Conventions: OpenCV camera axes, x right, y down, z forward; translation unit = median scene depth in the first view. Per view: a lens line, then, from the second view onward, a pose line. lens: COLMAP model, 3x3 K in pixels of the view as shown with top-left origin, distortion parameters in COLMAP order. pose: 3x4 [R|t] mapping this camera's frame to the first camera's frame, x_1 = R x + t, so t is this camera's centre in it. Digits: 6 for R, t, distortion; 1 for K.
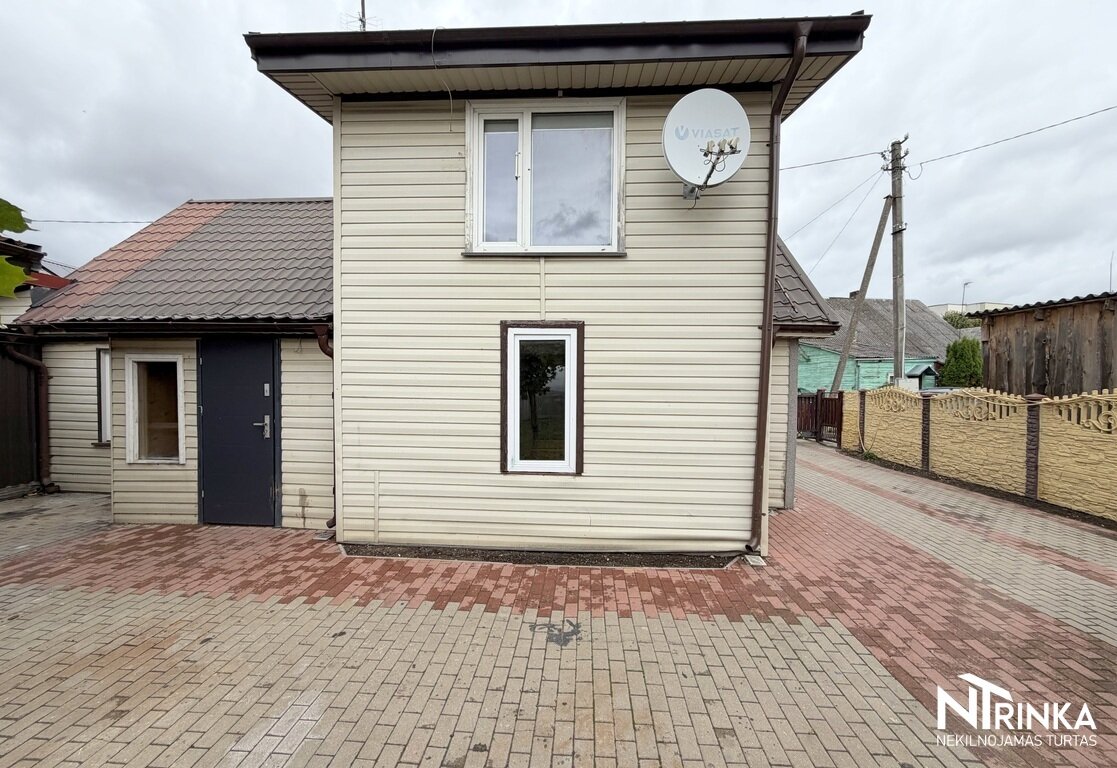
lens RADIAL K [[444.7, 0, 558.5], [0, 444.7, 384.0], [0, 0, 1]] dist [0.000178, 0.000083]
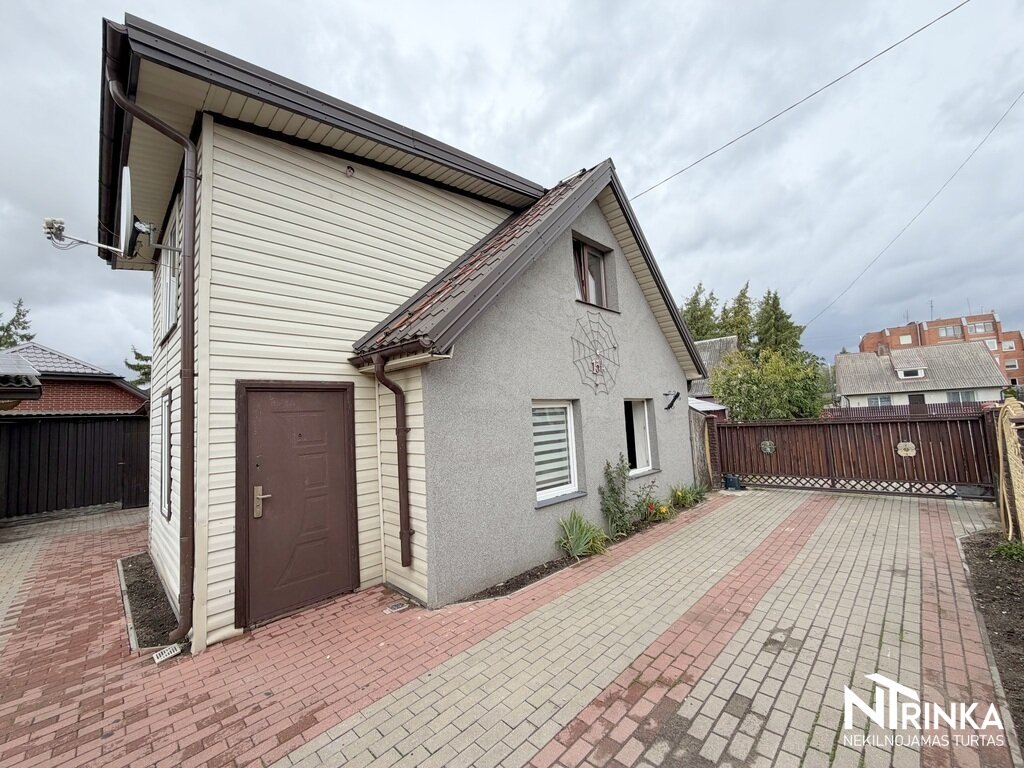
lens RADIAL K [[404.9, 0, 512.0], [0, 404.9, 384.0], [0, 0, 1]] dist [0.000715, 0.000336]
pose [[0.746029, -0.102684, -0.657949, 1.638768], [0.055933, 0.994211, -0.091742, -0.002337], [0.663560, 0.031641, 0.747453, 0.931251]]
